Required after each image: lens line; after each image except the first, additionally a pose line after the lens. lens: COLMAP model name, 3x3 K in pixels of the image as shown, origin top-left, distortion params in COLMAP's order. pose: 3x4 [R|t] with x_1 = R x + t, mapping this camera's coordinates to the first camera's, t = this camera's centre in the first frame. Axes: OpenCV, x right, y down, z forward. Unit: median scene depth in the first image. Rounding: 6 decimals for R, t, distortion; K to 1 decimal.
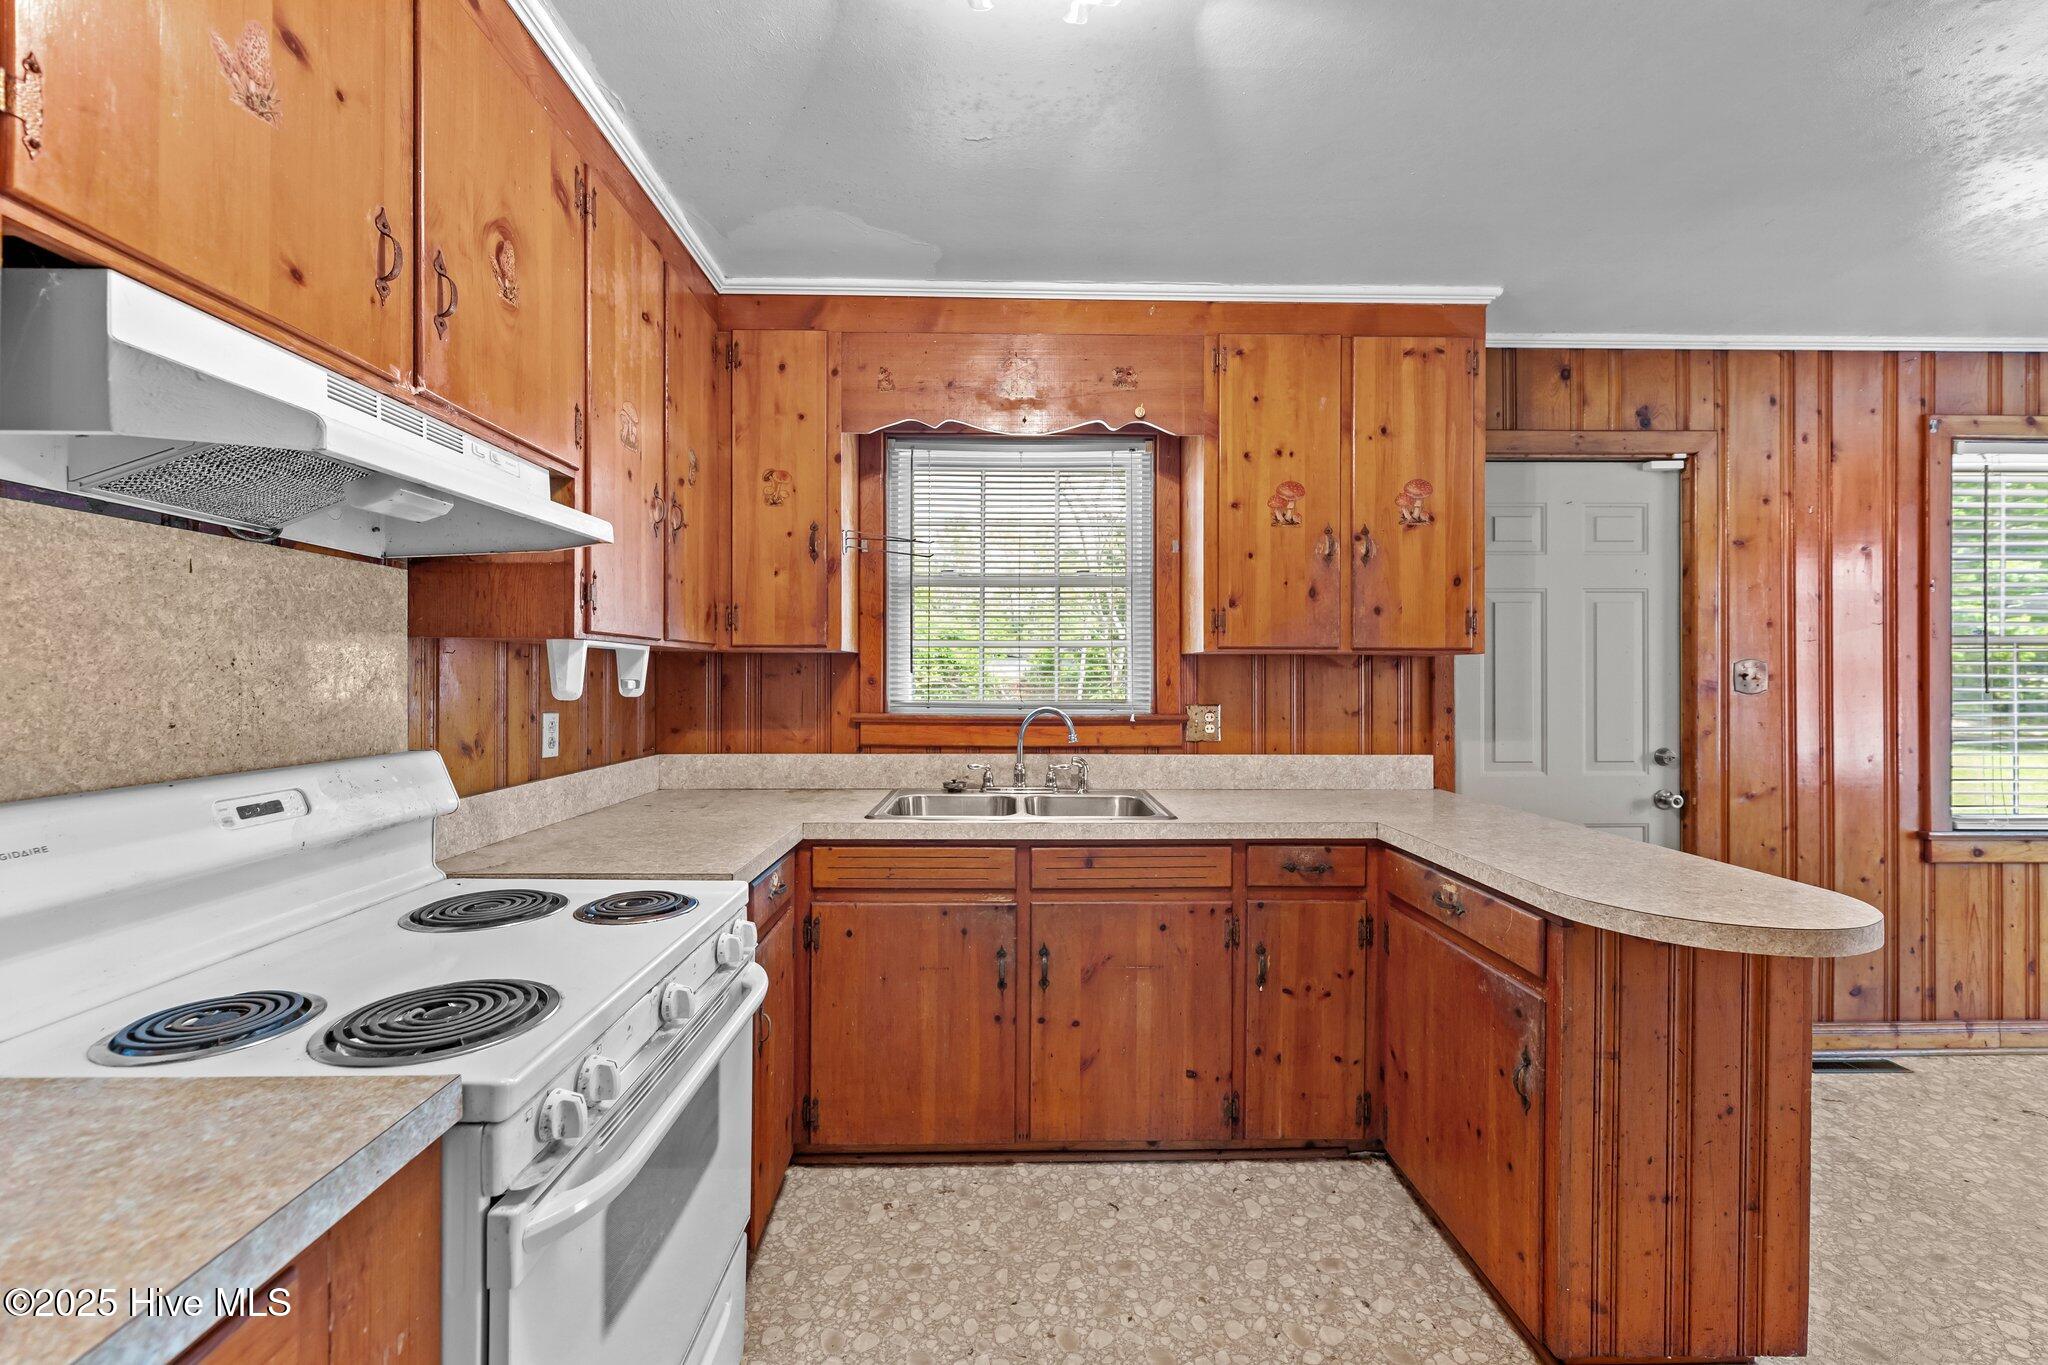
lens RADIAL K [[813.1, 0, 1024.0], [0, 813.1, 682.5], [0, 0, 1]] dist [-0.000151, -0.000094]
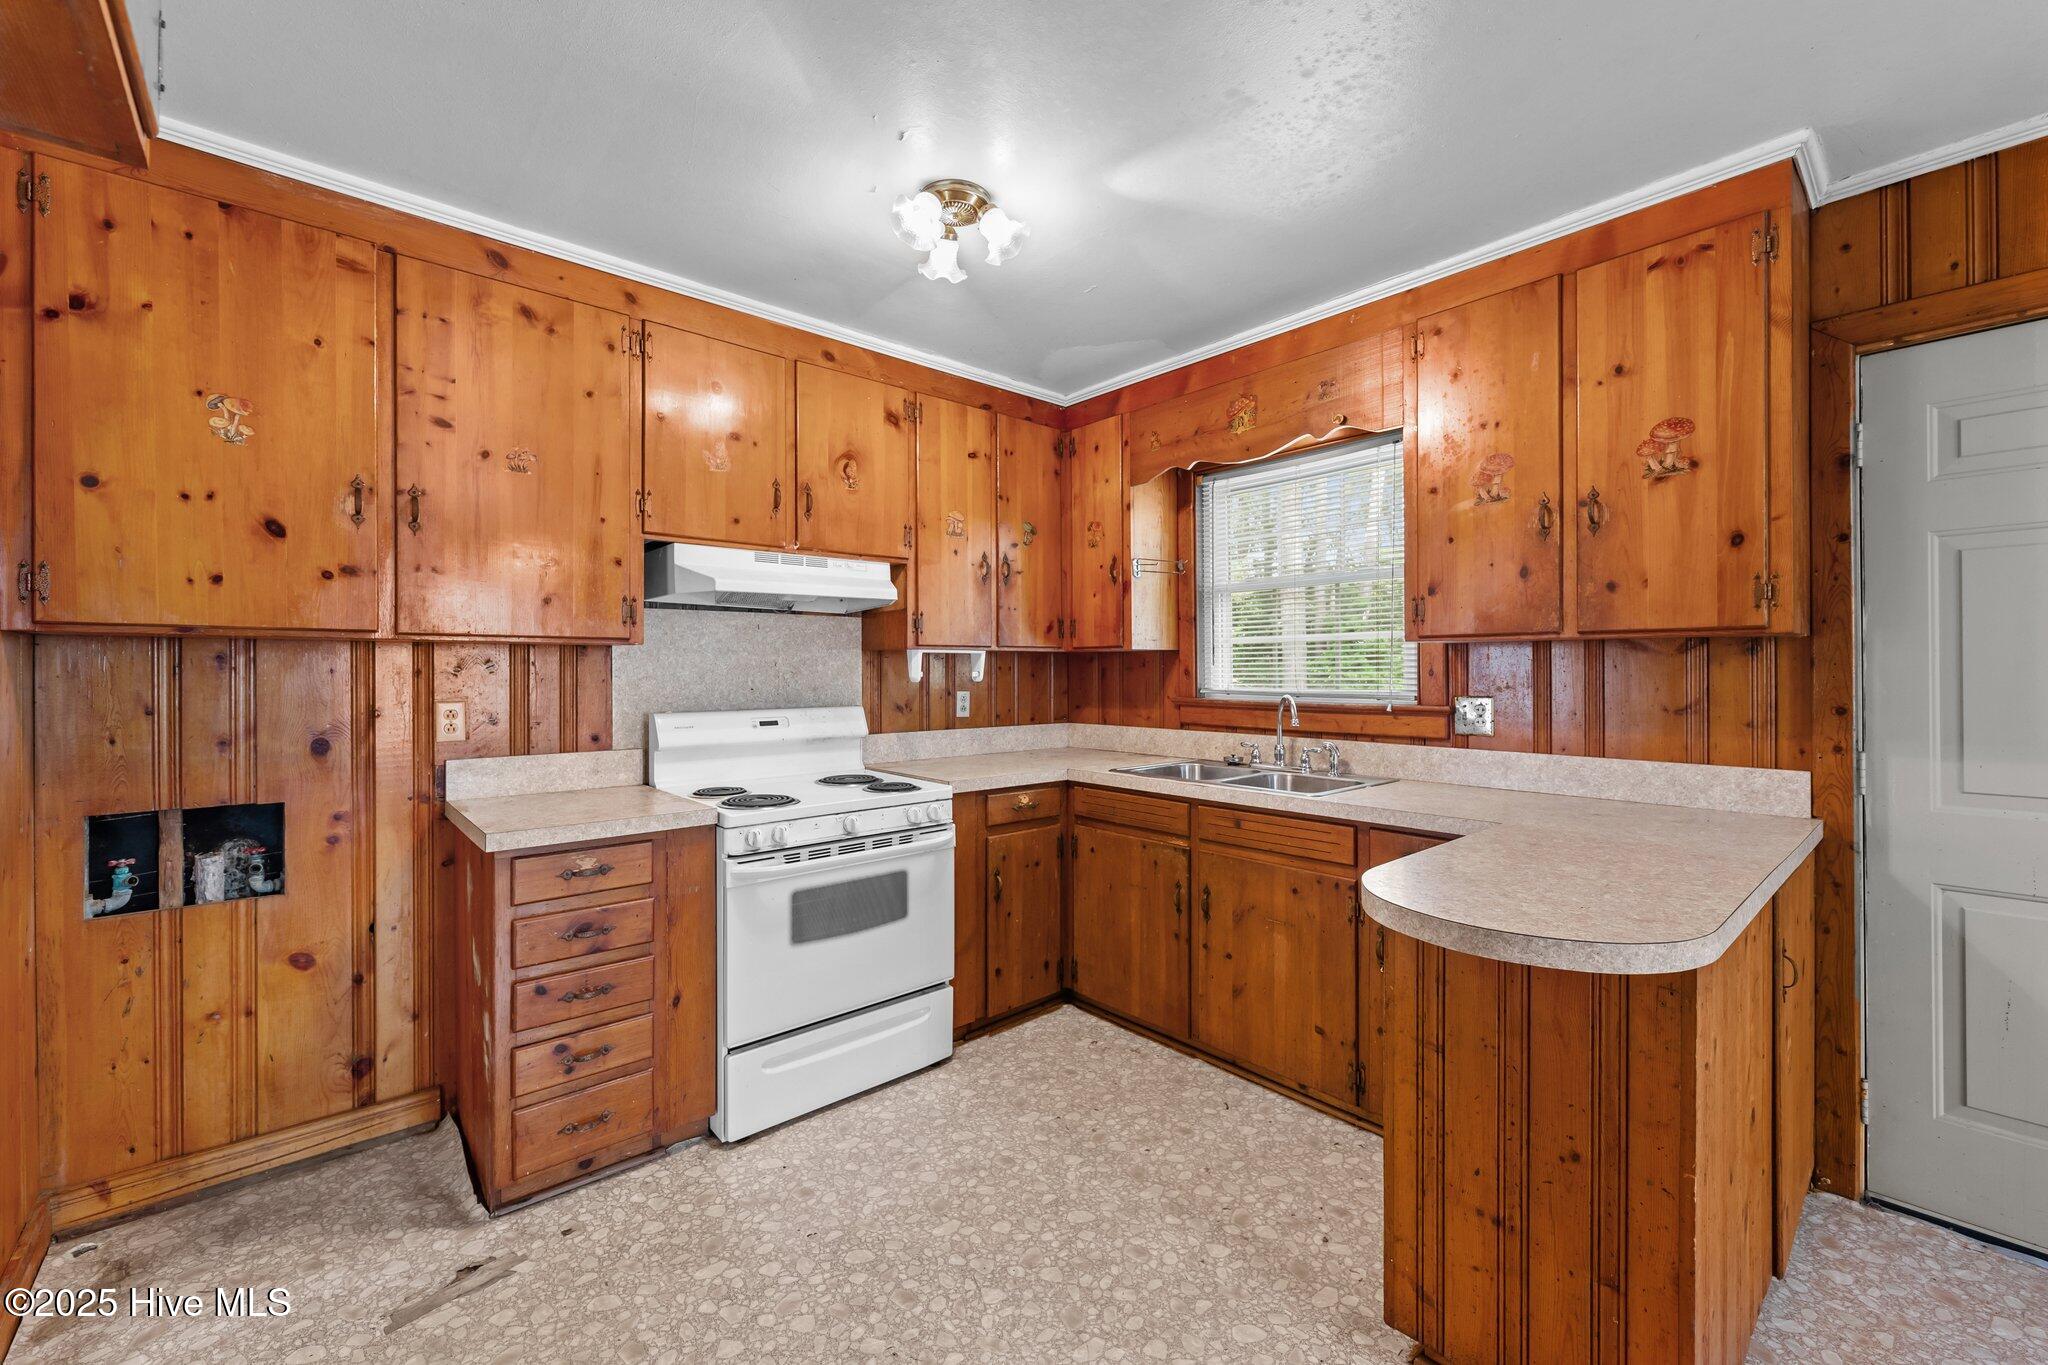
lens RADIAL K [[831.0, 0, 1024.0], [0, 831.0, 682.5], [0, 0, 1]] dist [0.002538, 0.000299]
pose [[0.643409, 0.006637, -0.765494, 0.792608], [-0.001056, 0.999969, 0.007783, 0.005505], [0.765522, -0.004199, 0.643396, -0.021015]]
